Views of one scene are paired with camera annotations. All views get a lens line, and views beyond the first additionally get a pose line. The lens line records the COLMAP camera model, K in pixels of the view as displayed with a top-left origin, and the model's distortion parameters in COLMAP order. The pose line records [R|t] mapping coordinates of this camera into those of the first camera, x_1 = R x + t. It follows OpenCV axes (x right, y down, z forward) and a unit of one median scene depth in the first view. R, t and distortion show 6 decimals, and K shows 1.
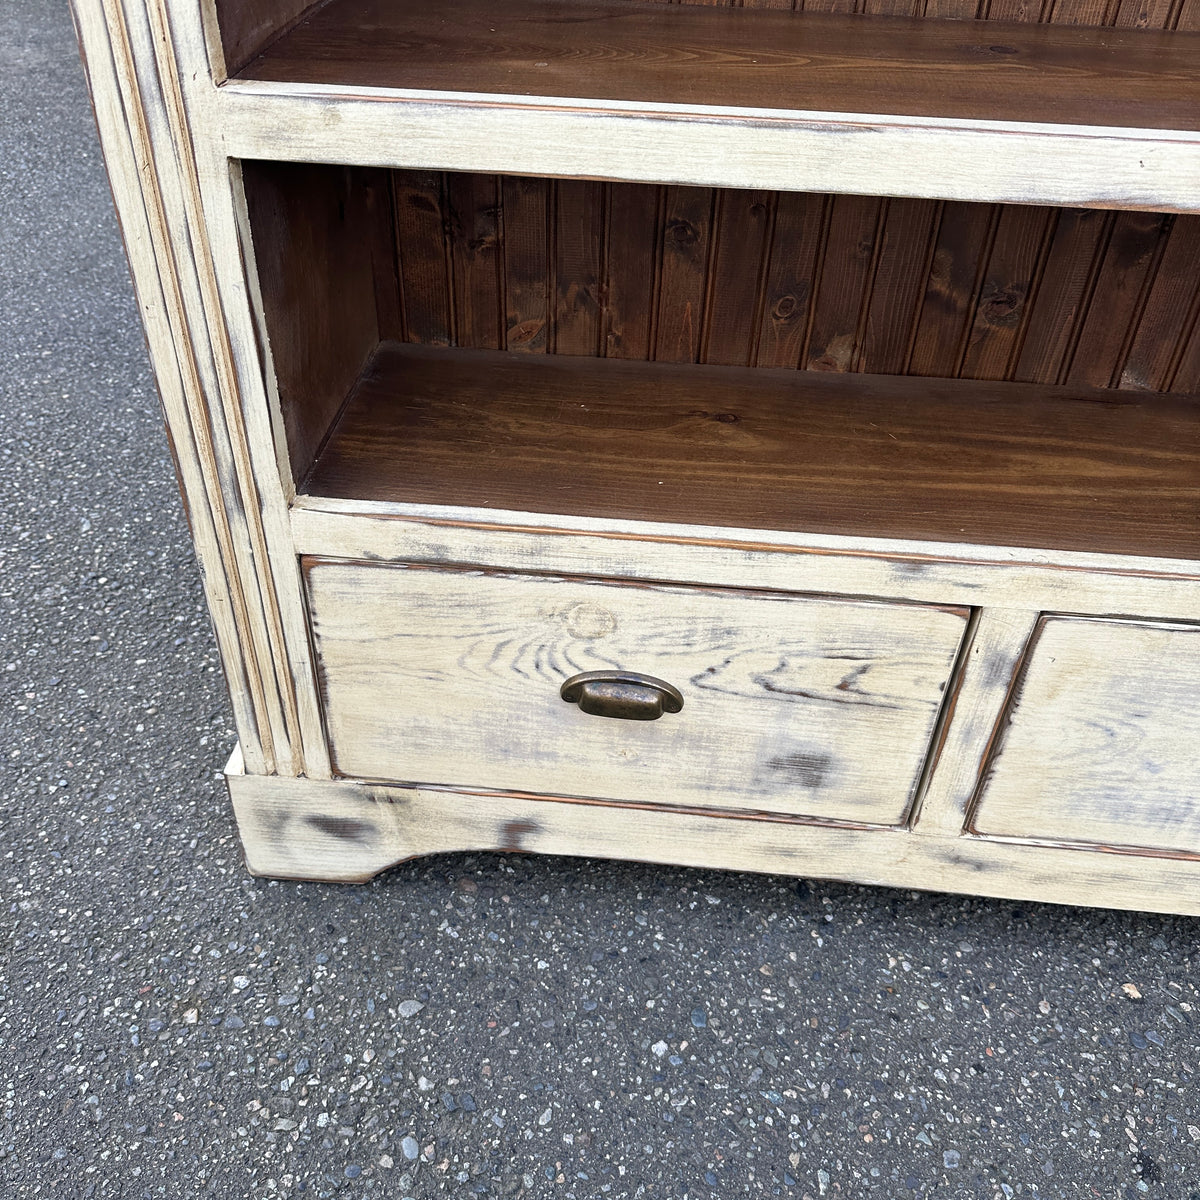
lens RADIAL K [[1130.4, 0, 594.2], [0, 1130.4, 610.2], [0, 0, 1]] dist [0.019116, 0.000000]
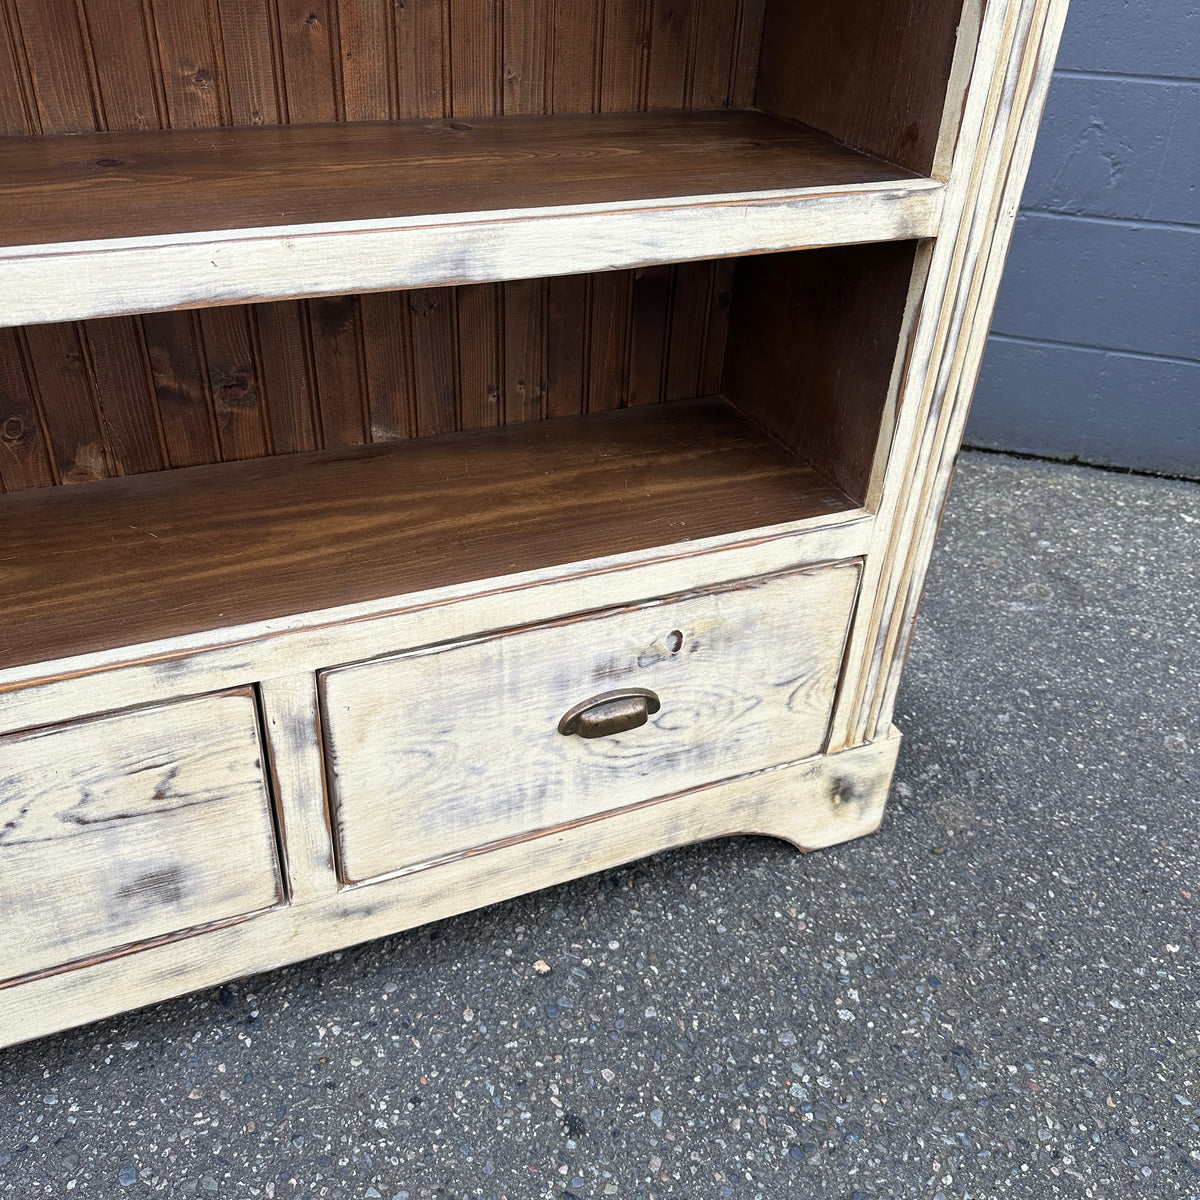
lens RADIAL K [[1130.4, 0, 589.5], [0, 1130.4, 609.1], [0, 0, 1]] dist [0.019116, 0.000000]
pose [[0.880913, -0.261331, 0.394586, 0.193363], [0.280127, 0.959907, 0.010357, 0.006481], [-0.381473, 0.101411, 0.918800, -0.060862]]
